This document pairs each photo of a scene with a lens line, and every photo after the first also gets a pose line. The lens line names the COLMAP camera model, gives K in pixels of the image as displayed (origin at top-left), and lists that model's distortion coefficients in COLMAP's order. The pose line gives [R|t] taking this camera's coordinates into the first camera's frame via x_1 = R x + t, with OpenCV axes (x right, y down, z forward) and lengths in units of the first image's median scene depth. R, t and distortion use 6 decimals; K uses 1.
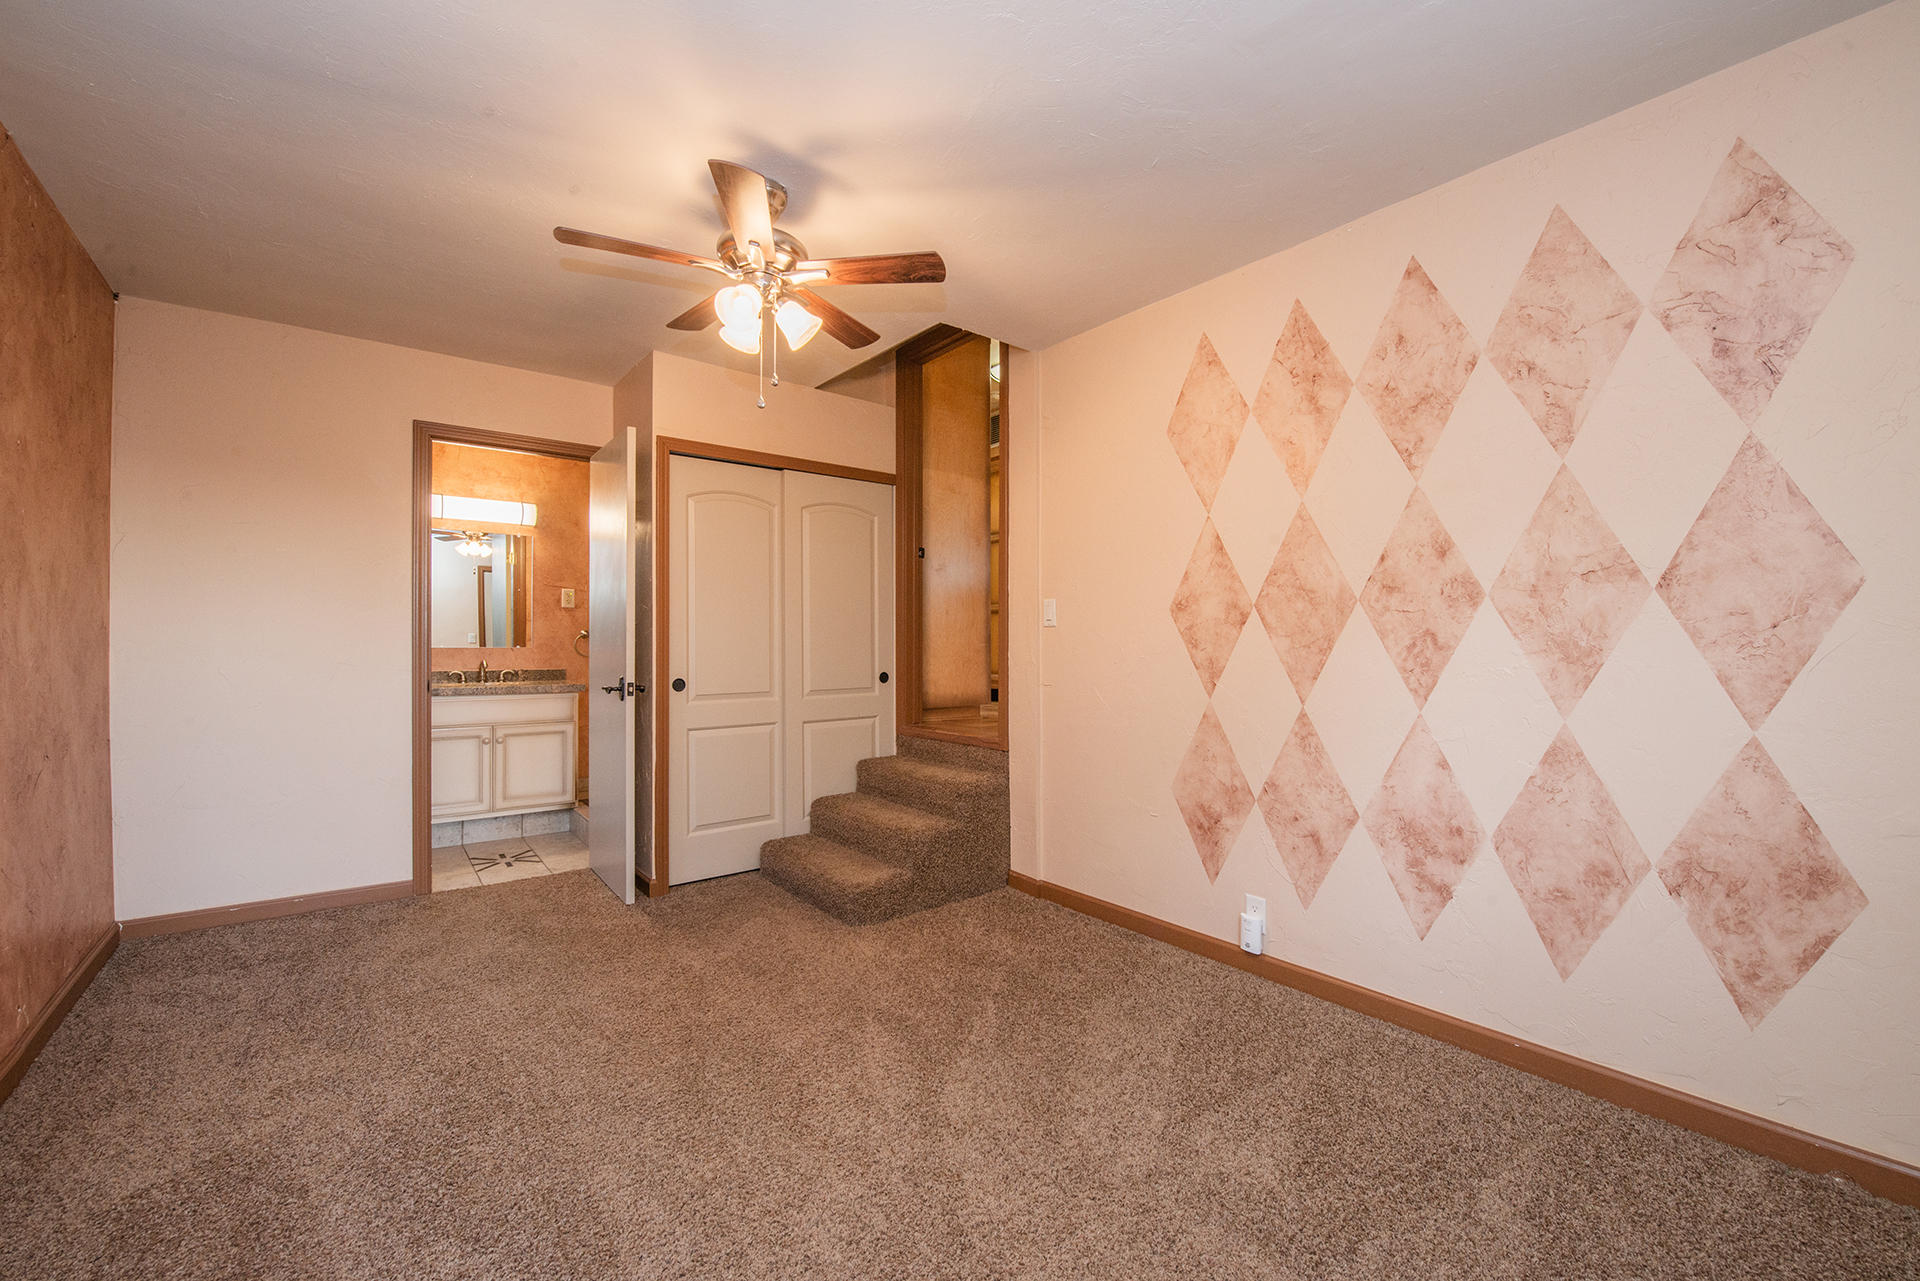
lens RADIAL K [[772.7, 0, 958.4], [0, 772.7, 635.5], [0, 0, 1]] dist [-0.016512, -0.000969]
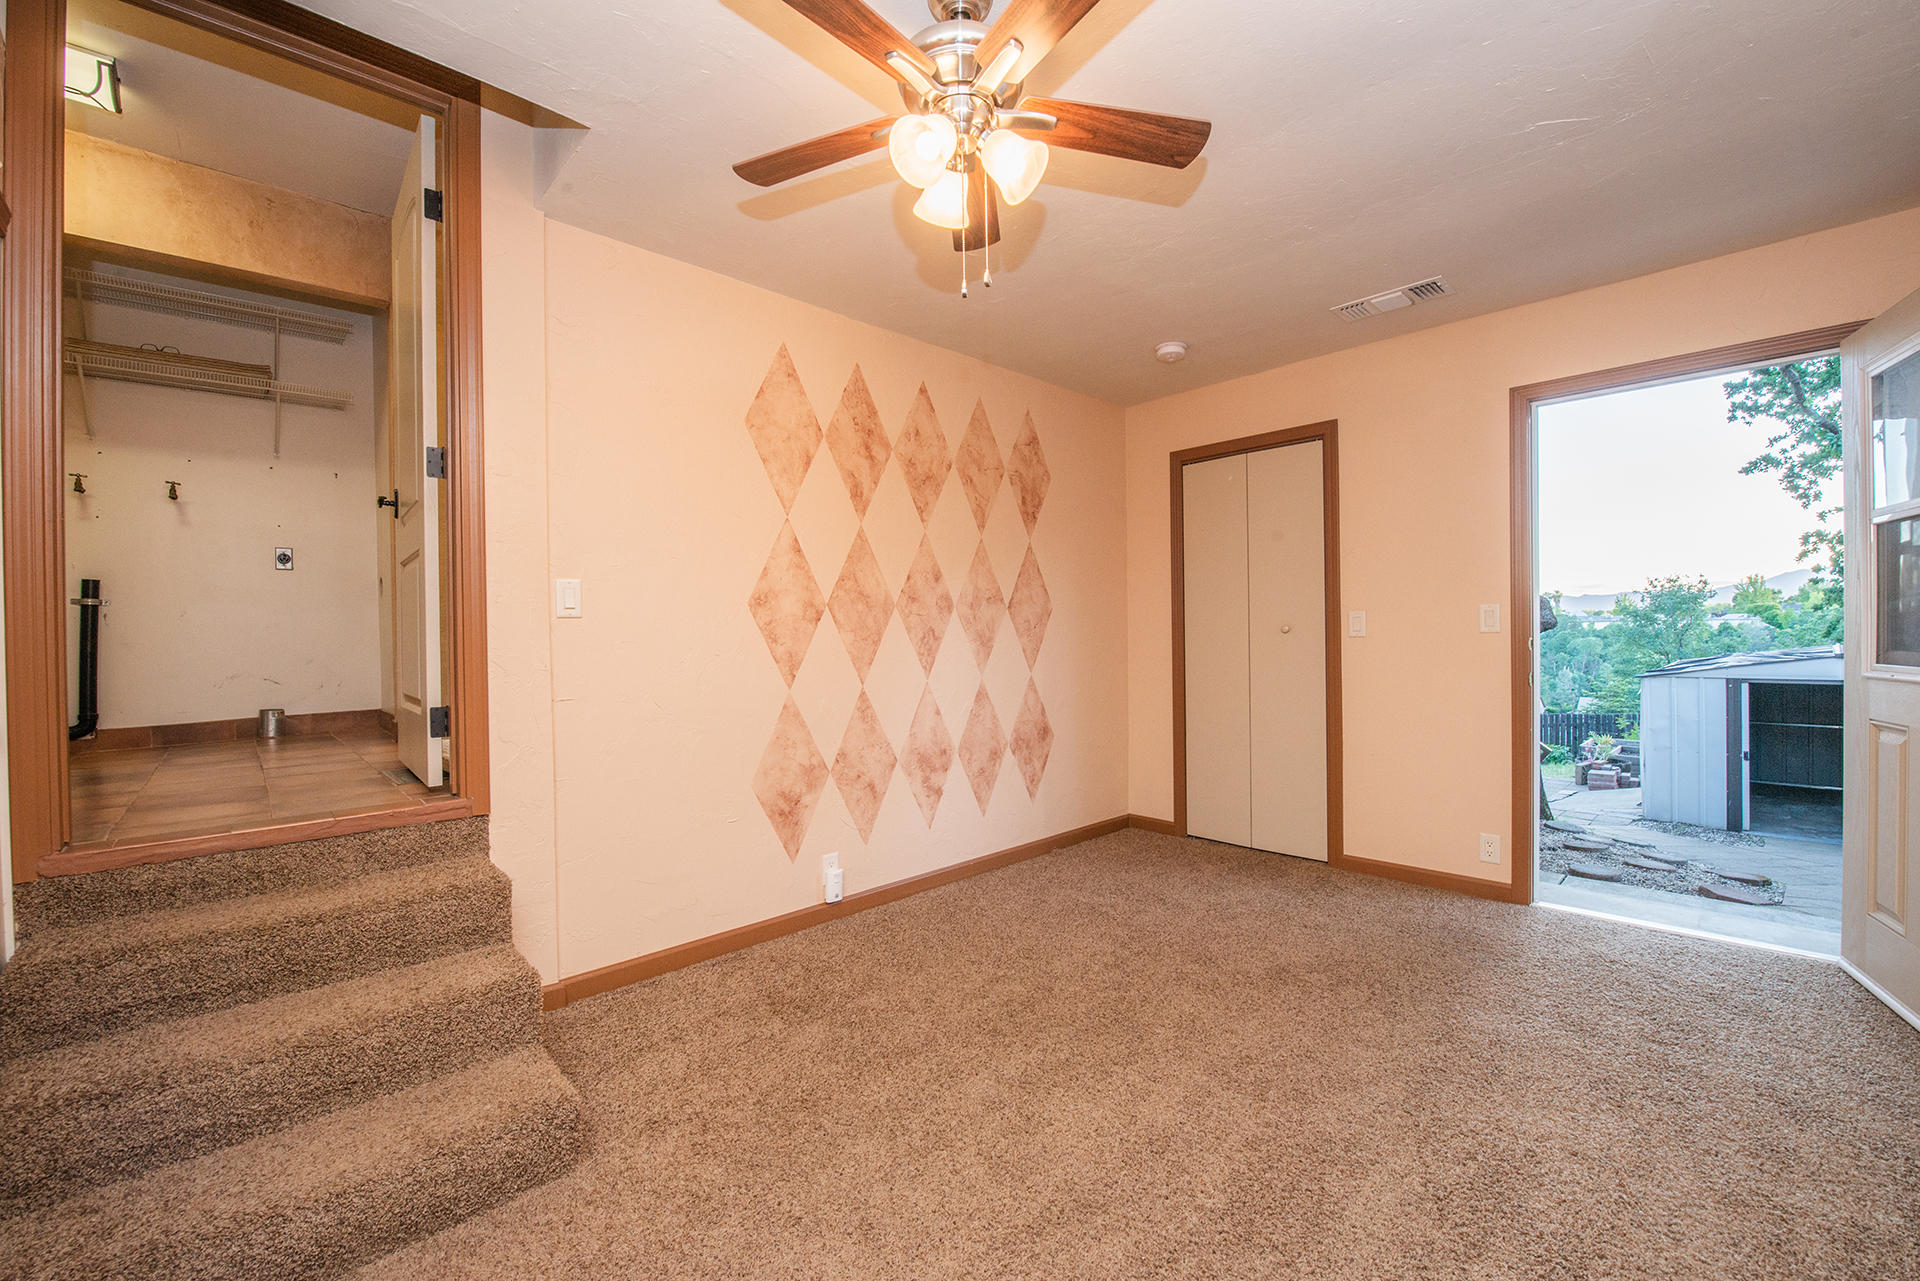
lens RADIAL K [[772.7, 0, 960.7], [0, 772.7, 641.0], [0, 0, 1]] dist [-0.016512, -0.000969]
pose [[-0.090561, -0.003162, 0.995886, -0.855732], [0.006548, 0.999971, 0.003770, 0.013486], [-0.995869, 0.006863, -0.090537, 0.973111]]
